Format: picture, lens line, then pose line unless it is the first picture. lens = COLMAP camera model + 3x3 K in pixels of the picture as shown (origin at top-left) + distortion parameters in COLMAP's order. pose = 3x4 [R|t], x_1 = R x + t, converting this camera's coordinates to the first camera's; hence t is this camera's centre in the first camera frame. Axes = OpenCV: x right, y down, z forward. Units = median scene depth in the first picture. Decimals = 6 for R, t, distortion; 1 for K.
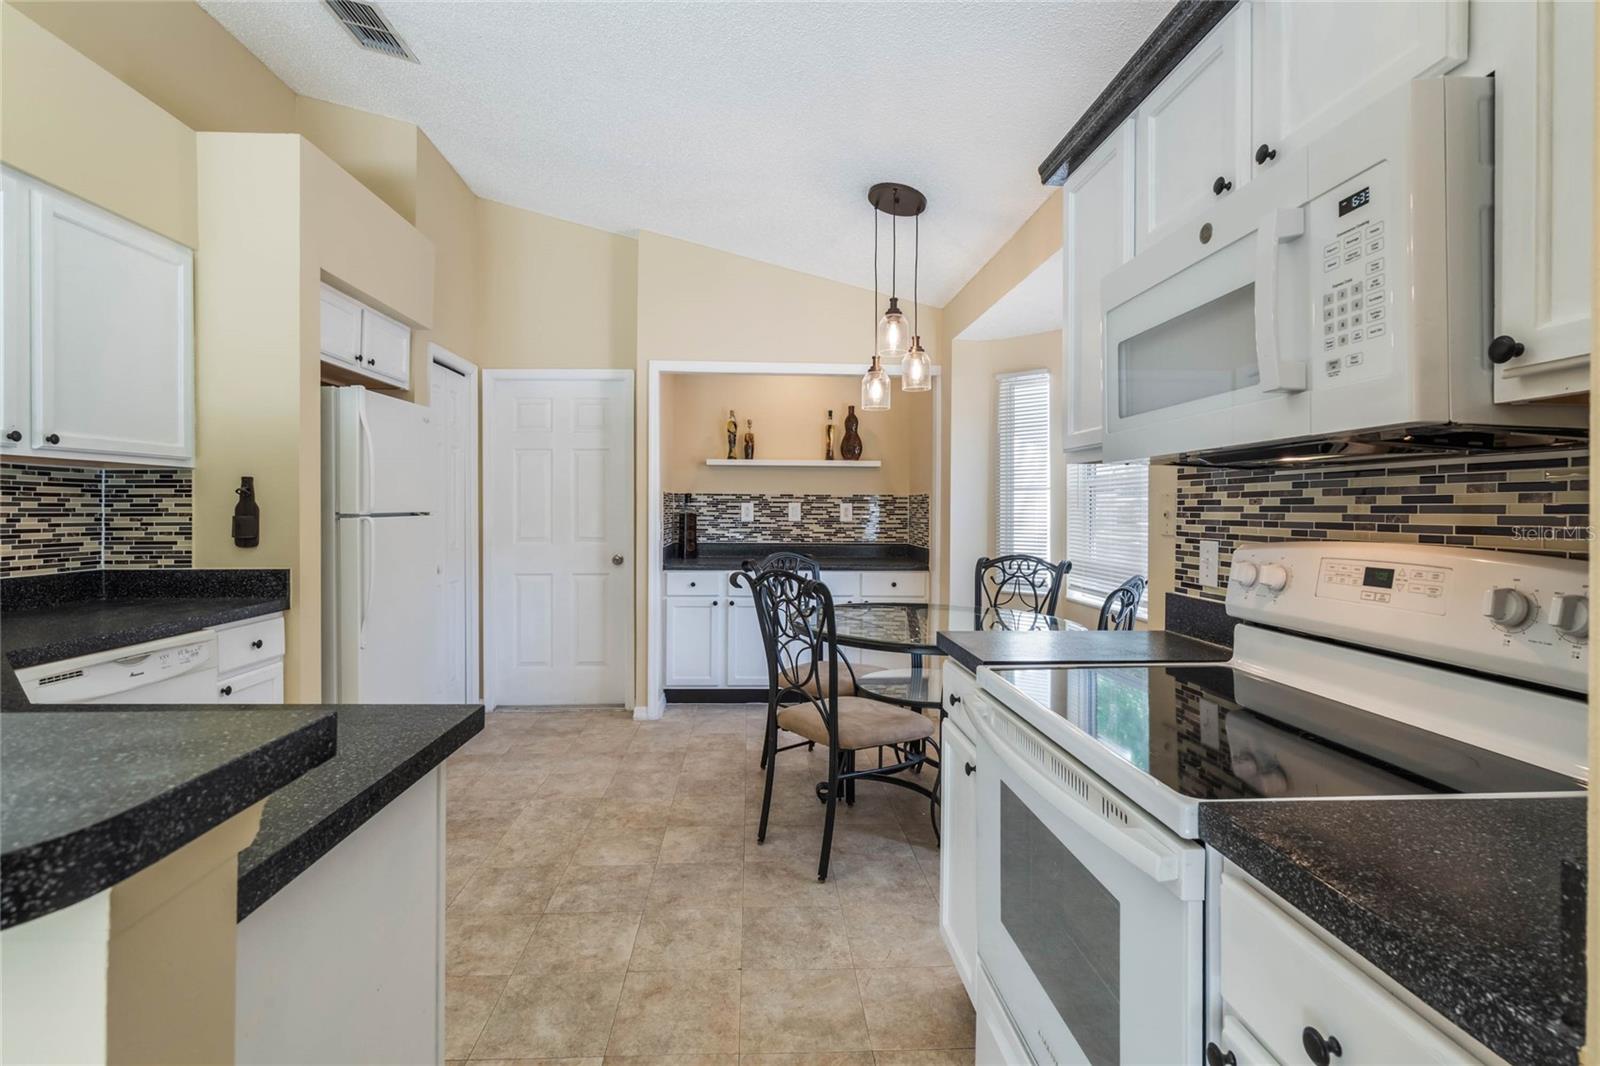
lens RADIAL K [[745.2, 0, 789.1], [0, 745.2, 509.9], [0, 0, 1]] dist [-0.001822, 0.001722]
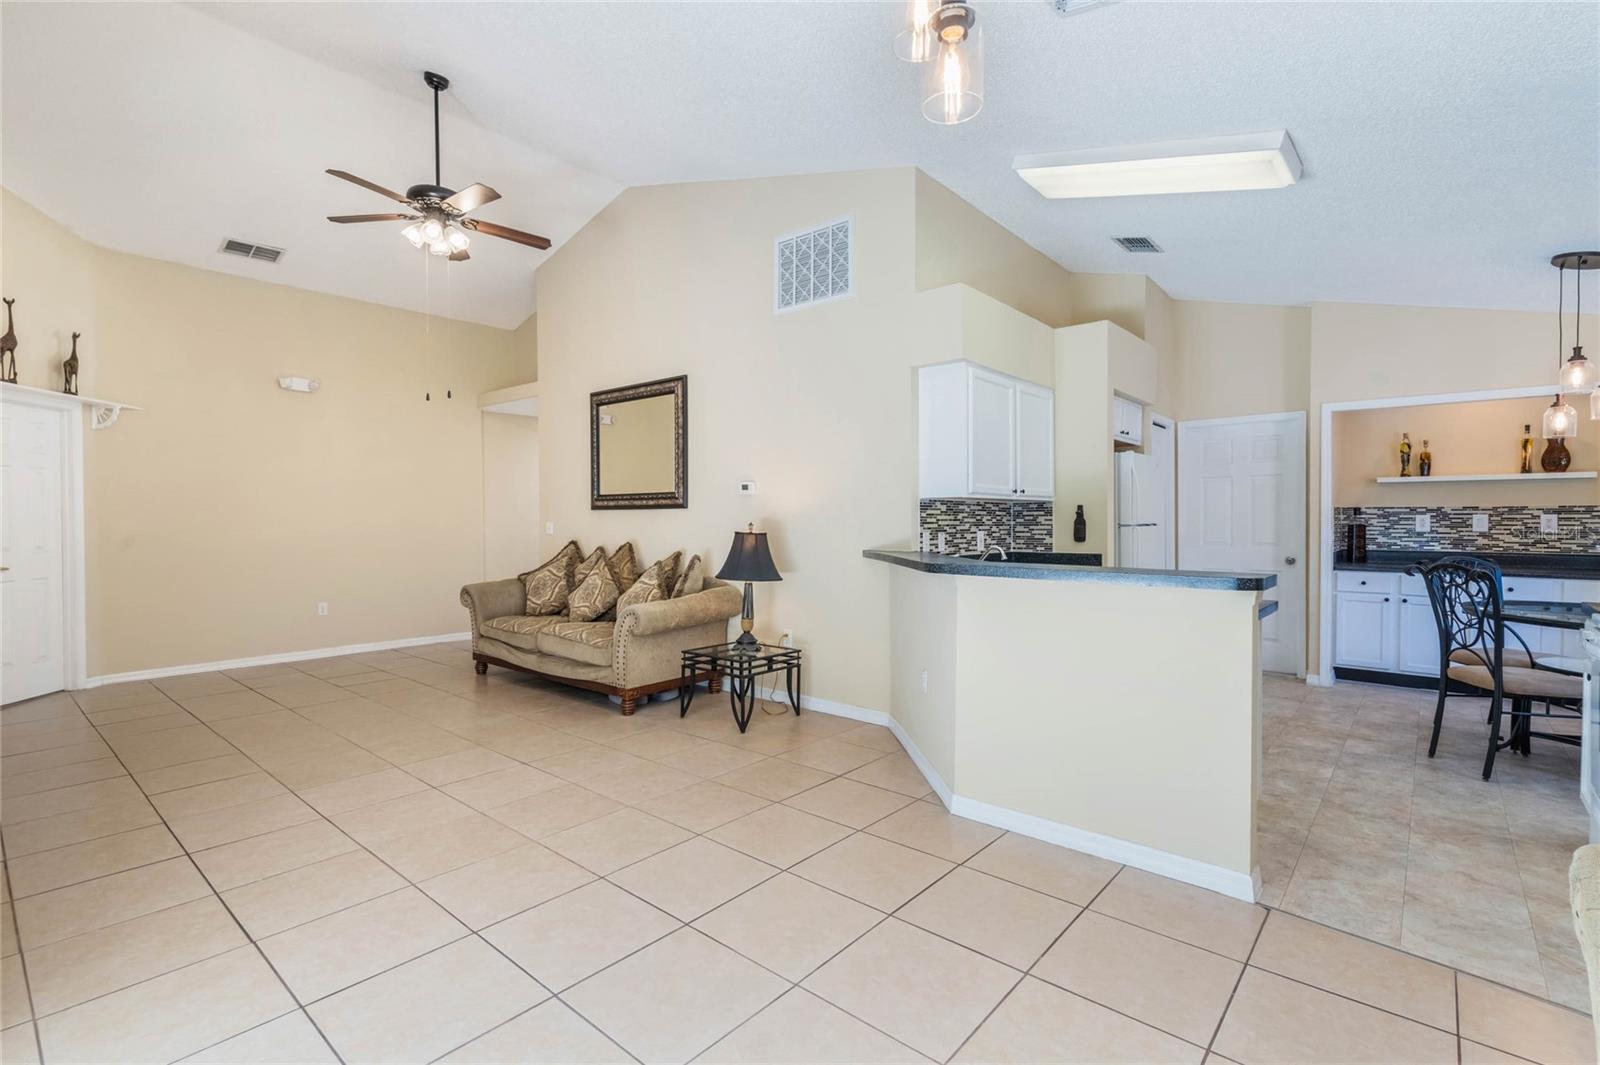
lens RADIAL K [[745.2, 0, 802.5], [0, 745.2, 529.1], [0, 0, 1]] dist [-0.001822, 0.001722]
pose [[0.728417, 0.004145, -0.685122, 0.045102], [0.003062, 0.999952, 0.009304, -0.001937], [0.685128, -0.008875, 0.728369, -0.633417]]
